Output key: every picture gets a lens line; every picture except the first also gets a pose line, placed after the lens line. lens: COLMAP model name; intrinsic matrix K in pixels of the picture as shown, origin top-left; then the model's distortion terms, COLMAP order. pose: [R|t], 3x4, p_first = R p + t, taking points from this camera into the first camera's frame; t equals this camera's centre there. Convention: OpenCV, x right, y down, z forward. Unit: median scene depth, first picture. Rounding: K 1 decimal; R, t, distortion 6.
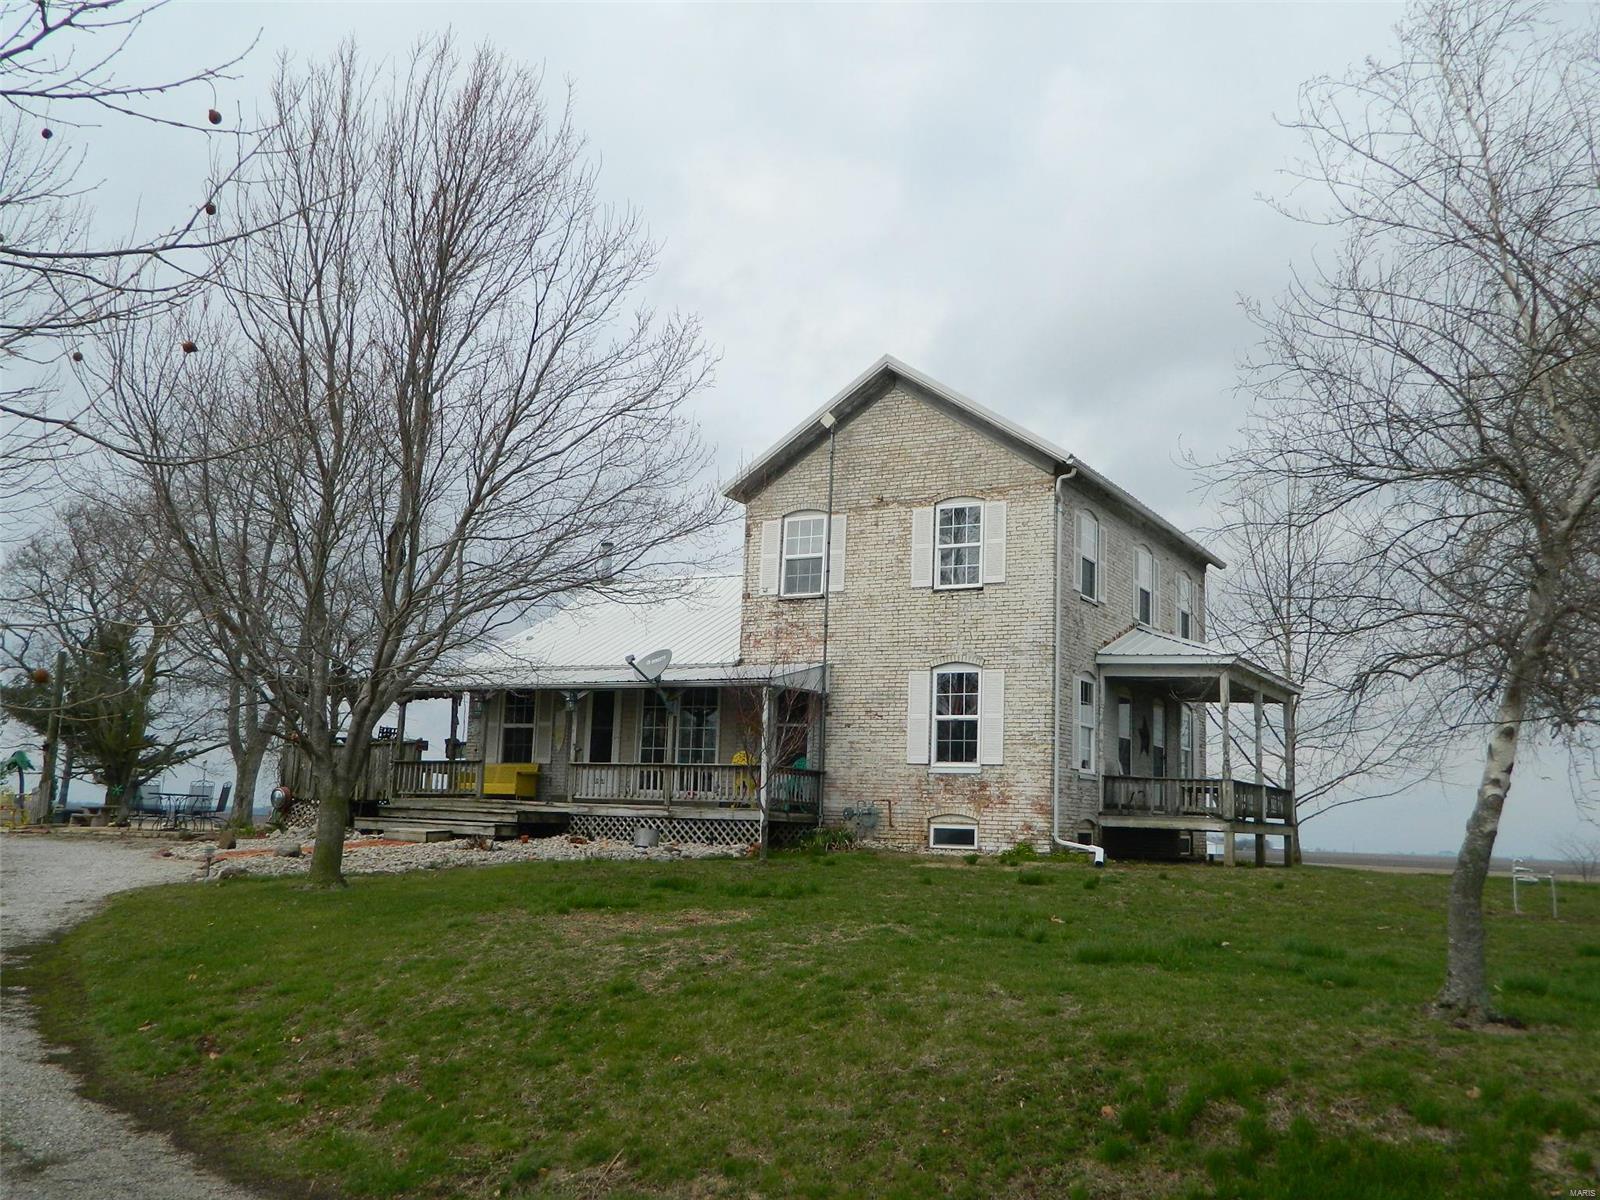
lens RADIAL K [[1442.2, 0, 800.0], [0, 1442.2, 600.0], [0, 0, 1]] dist [0.003114, 0.003188]
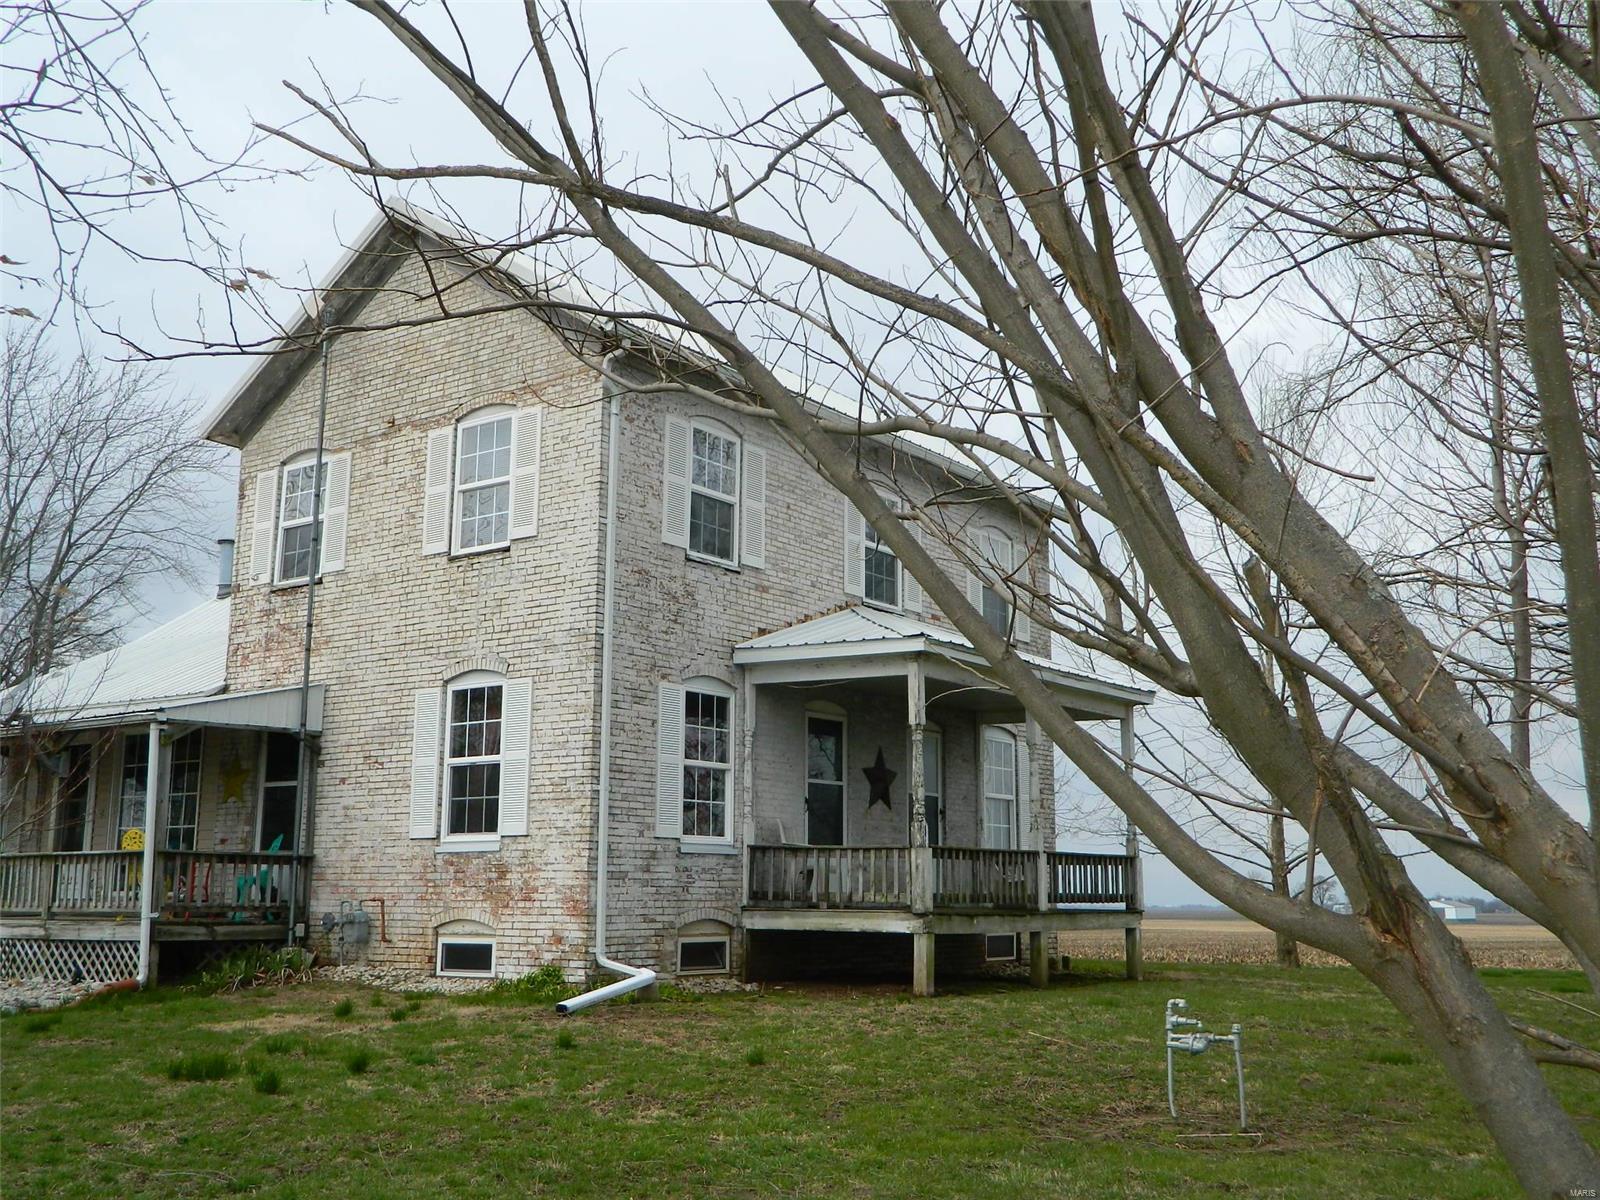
lens RADIAL K [[1608.9, 0, 800.0], [0, 1608.9, 600.0], [0, 0, 1]] dist [0.011848, 0.004338]
pose [[0.993310, -0.052092, -0.103061, 0.317012], [0.048836, 0.998232, -0.033867, 0.042939], [0.104643, 0.028607, 0.994098, 0.328775]]
